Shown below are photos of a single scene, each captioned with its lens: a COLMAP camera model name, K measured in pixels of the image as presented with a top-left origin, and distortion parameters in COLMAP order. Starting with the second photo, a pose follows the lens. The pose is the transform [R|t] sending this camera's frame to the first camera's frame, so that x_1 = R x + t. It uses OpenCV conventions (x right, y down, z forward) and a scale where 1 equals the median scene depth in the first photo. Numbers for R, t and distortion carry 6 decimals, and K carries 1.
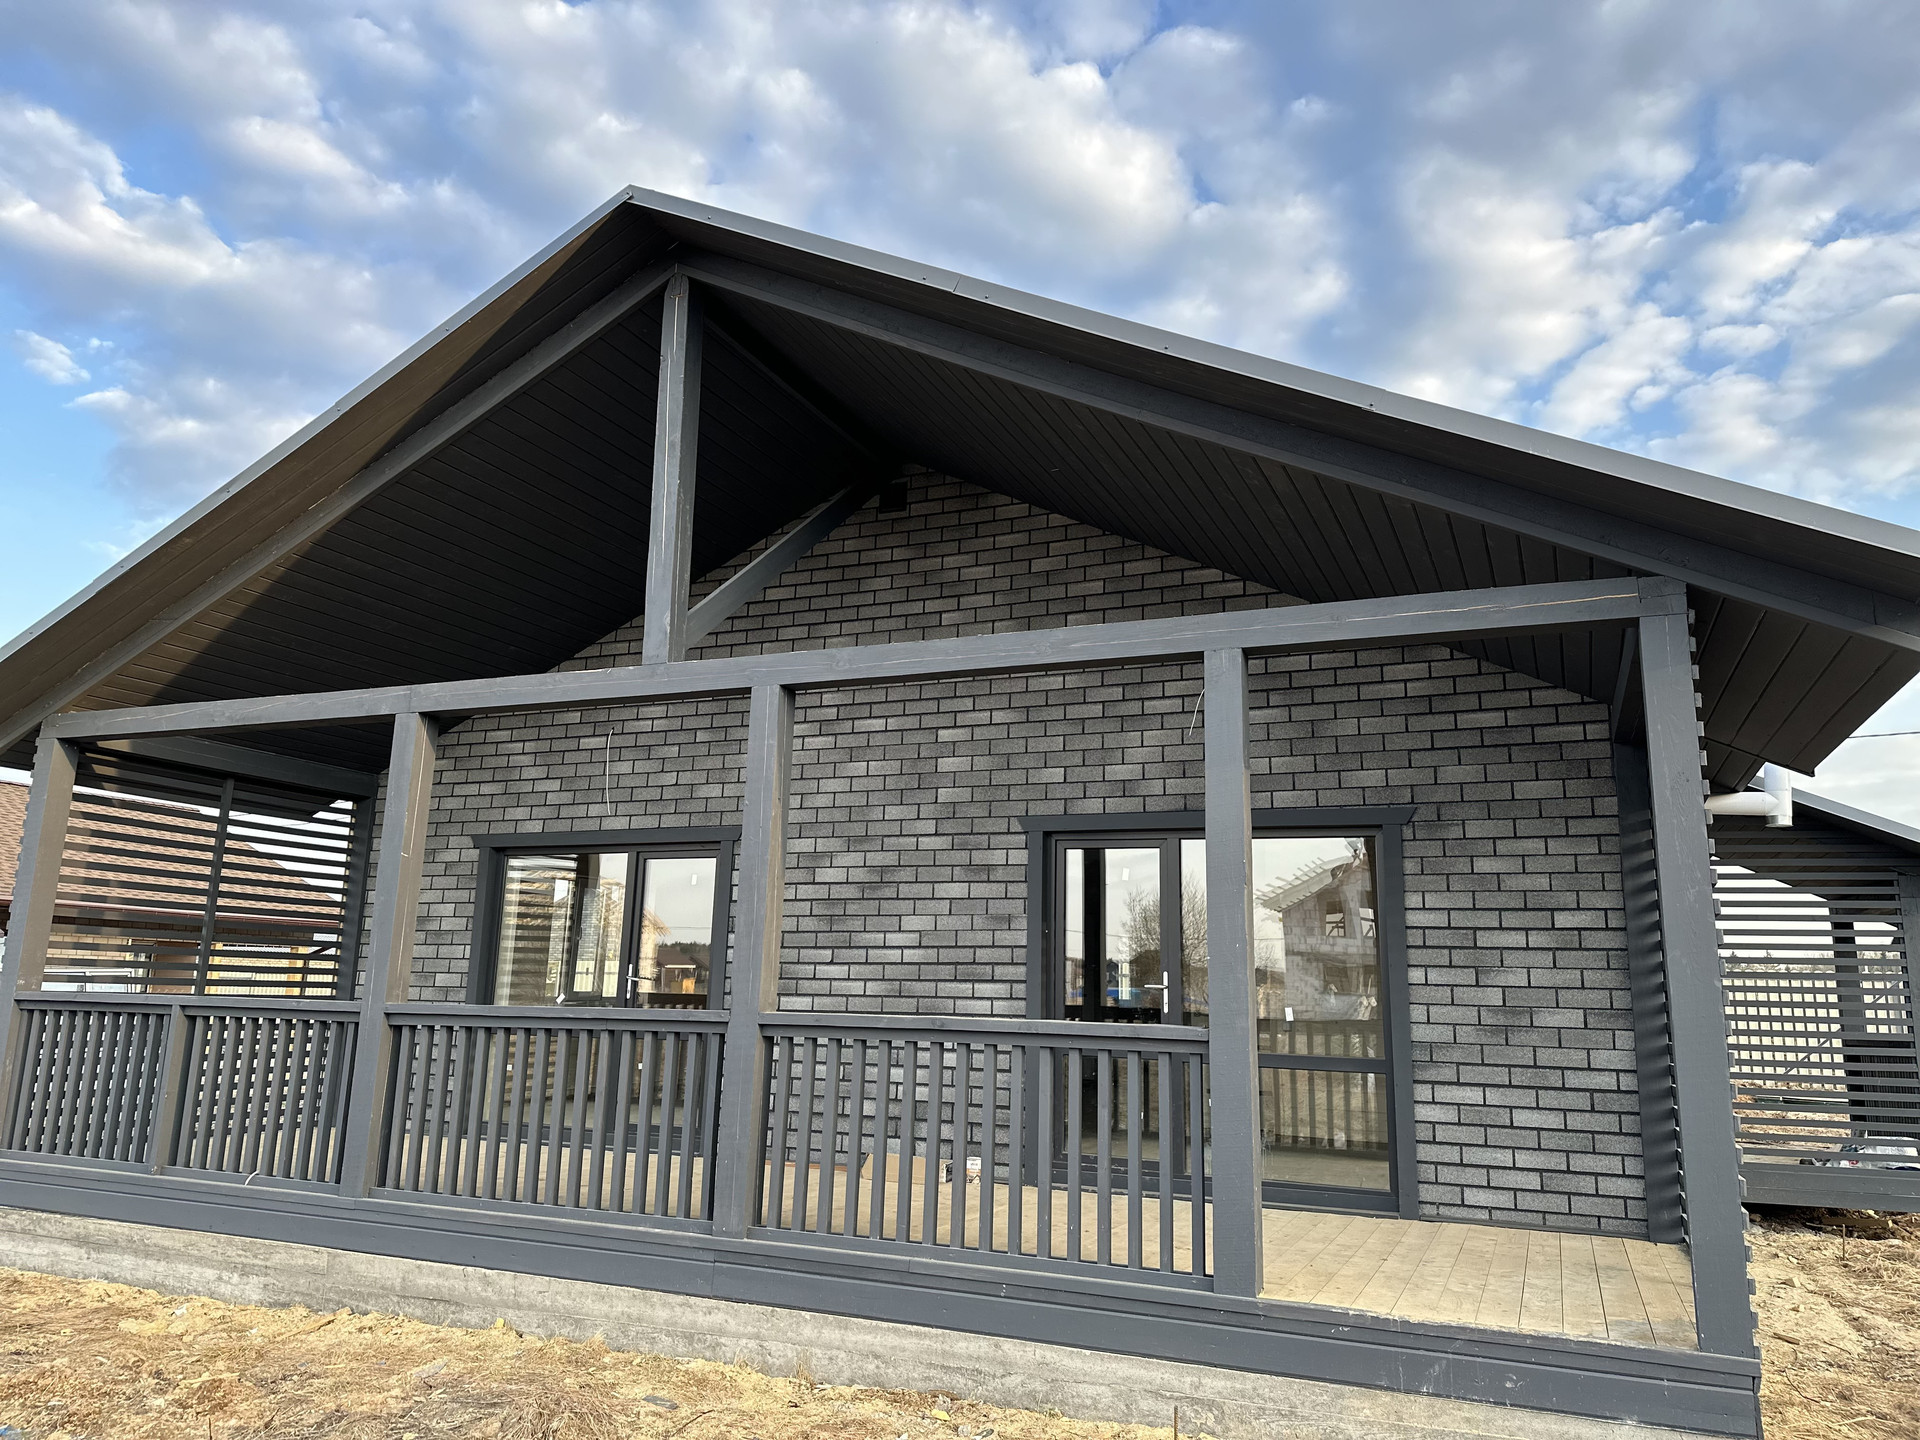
lens RADIAL K [[1329.9, 0, 960.0], [0, 1329.9, 720.0], [0, 0, 1]] dist [0.096197, -0.137400]
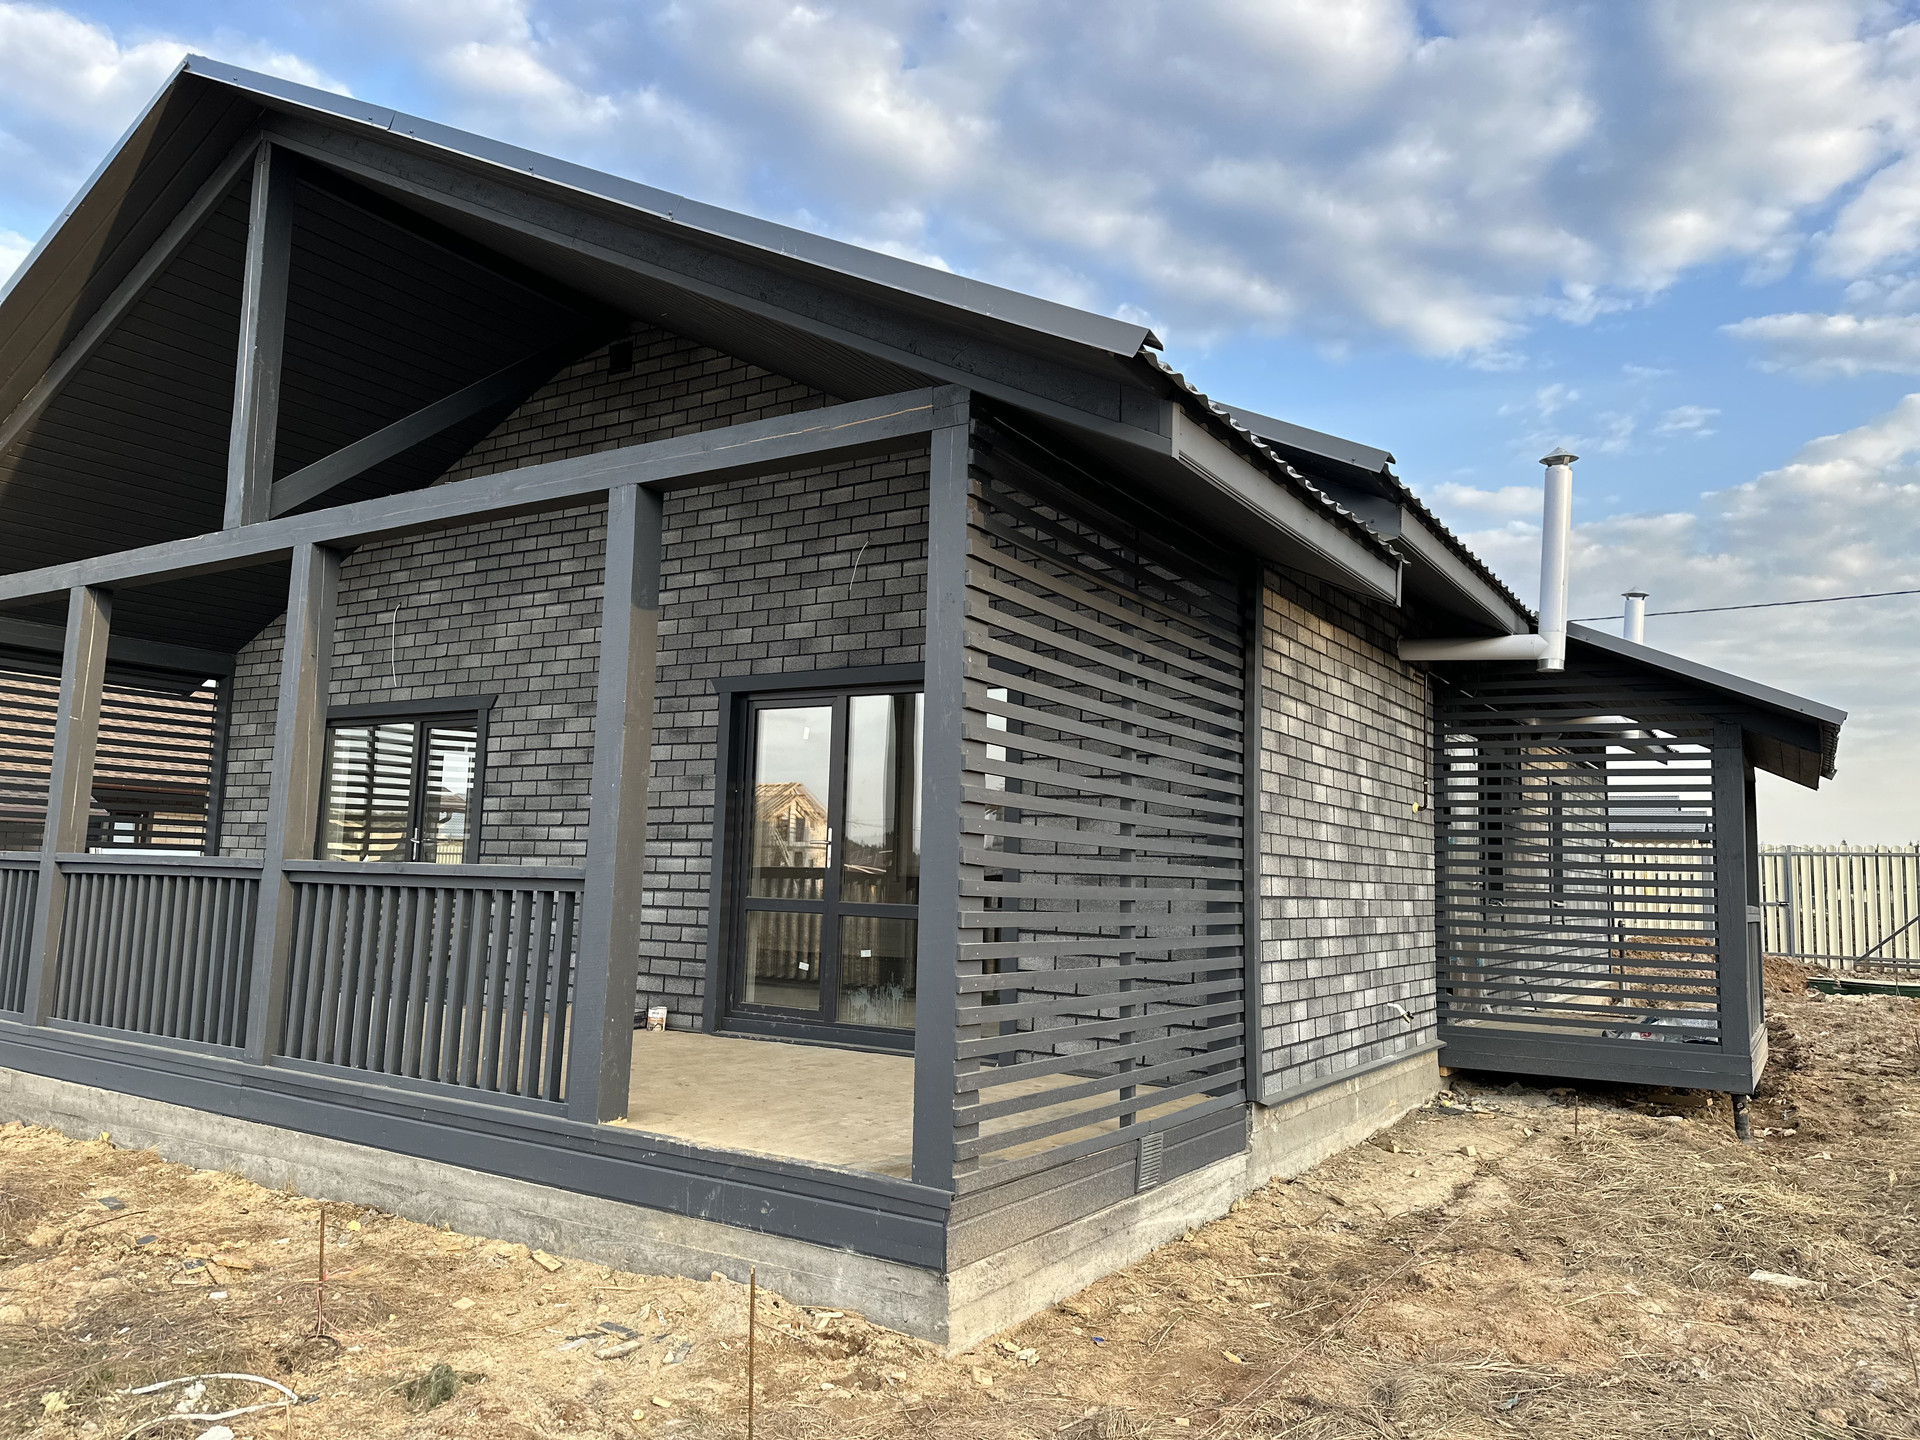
lens RADIAL K [[1338.4, 0, 955.8], [0, 1338.4, 714.8], [0, 0, 1]] dist [0.052291, -0.051269]
pose [[0.986470, -0.014663, -0.163282, 0.388443], [0.027012, 0.996917, 0.073667, 0.030935], [0.161699, -0.077081, 0.983825, 0.039413]]
